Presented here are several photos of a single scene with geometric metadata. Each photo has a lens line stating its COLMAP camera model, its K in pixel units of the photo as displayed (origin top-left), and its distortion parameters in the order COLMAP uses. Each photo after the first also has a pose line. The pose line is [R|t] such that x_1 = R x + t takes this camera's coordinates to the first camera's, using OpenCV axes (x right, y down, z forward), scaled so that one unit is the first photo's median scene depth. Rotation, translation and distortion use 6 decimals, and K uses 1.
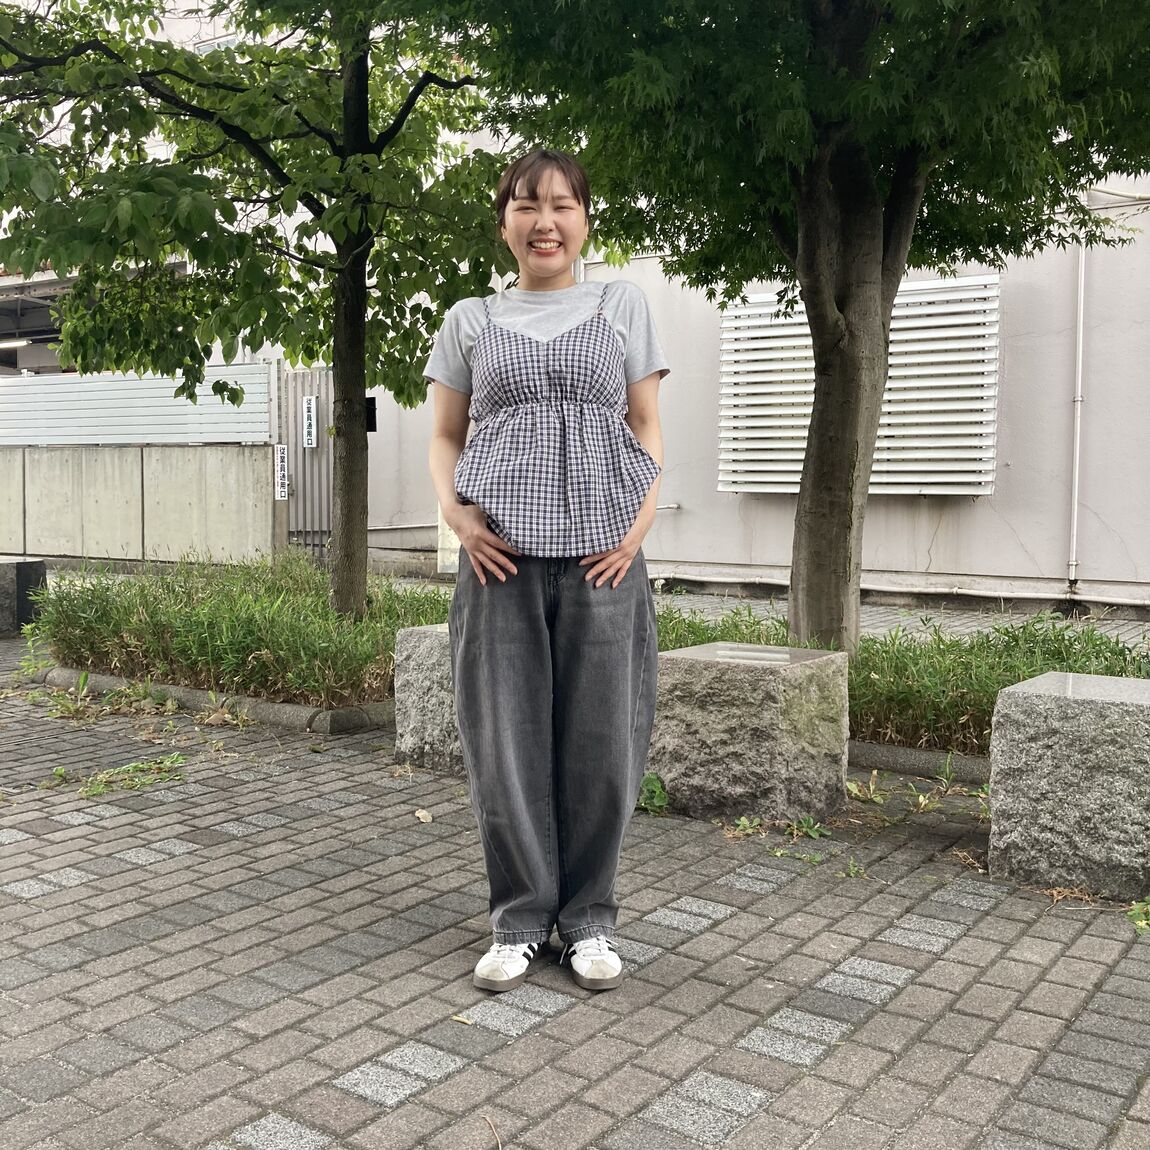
lens RADIAL K [[1264.5, 0, 604.3], [0, 1264.5, 547.5], [0, 0, 1]] dist [0.076611, -0.184512]
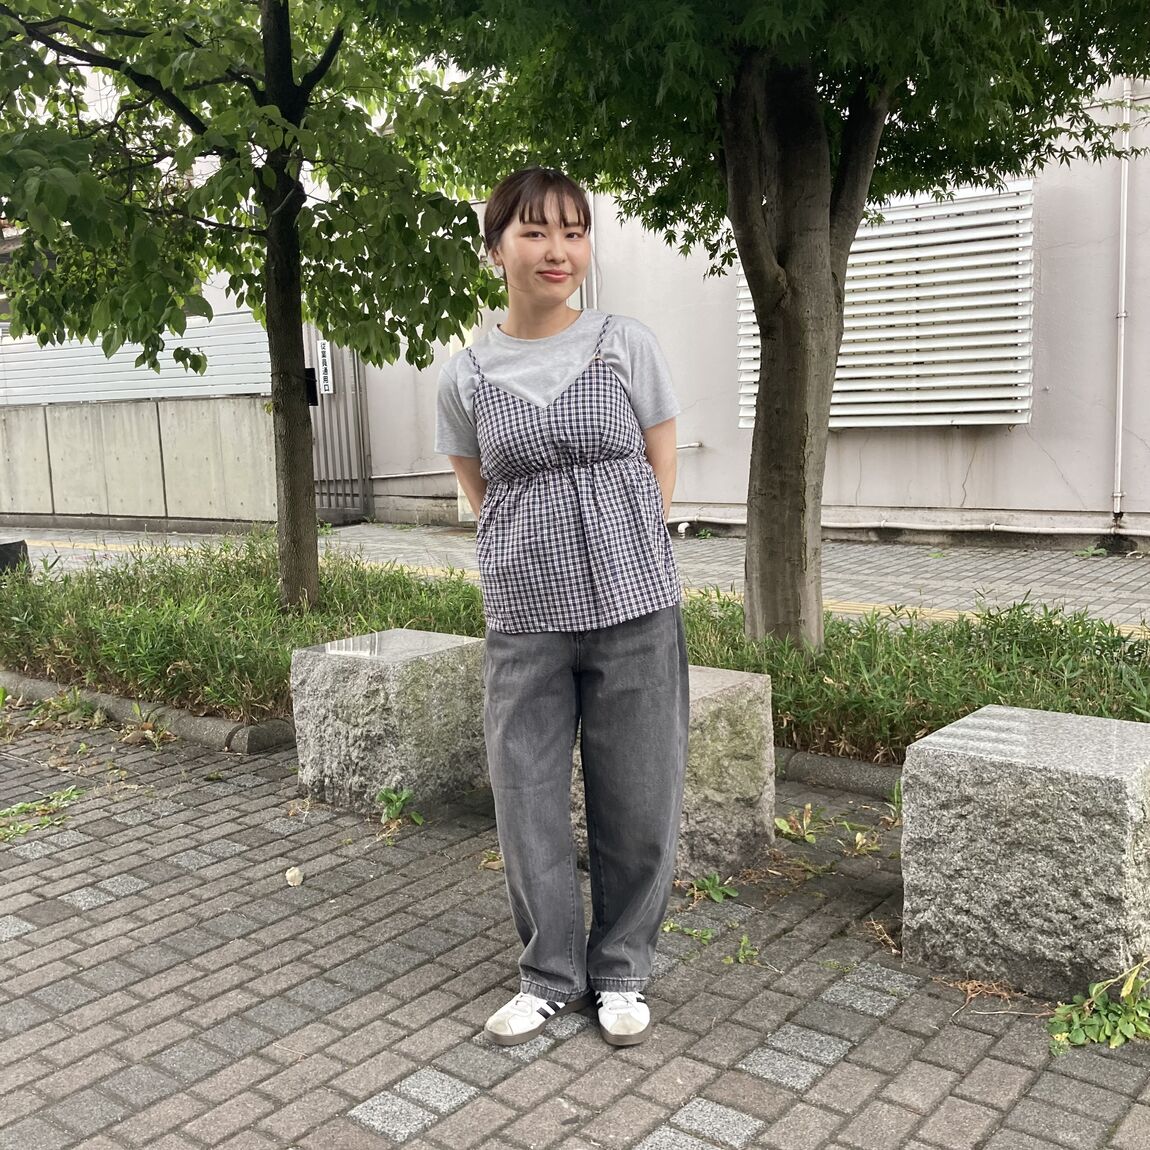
lens RADIAL K [[1273.7, 0, 600.0], [0, 1273.7, 573.4], [0, 0, 1]] dist [0.065952, -0.135742]
pose [[0.997248, -0.036157, -0.064727, 0.144295], [0.041636, 0.995476, 0.085399, -0.072843], [0.061346, -0.087859, 0.994242, 0.132233]]
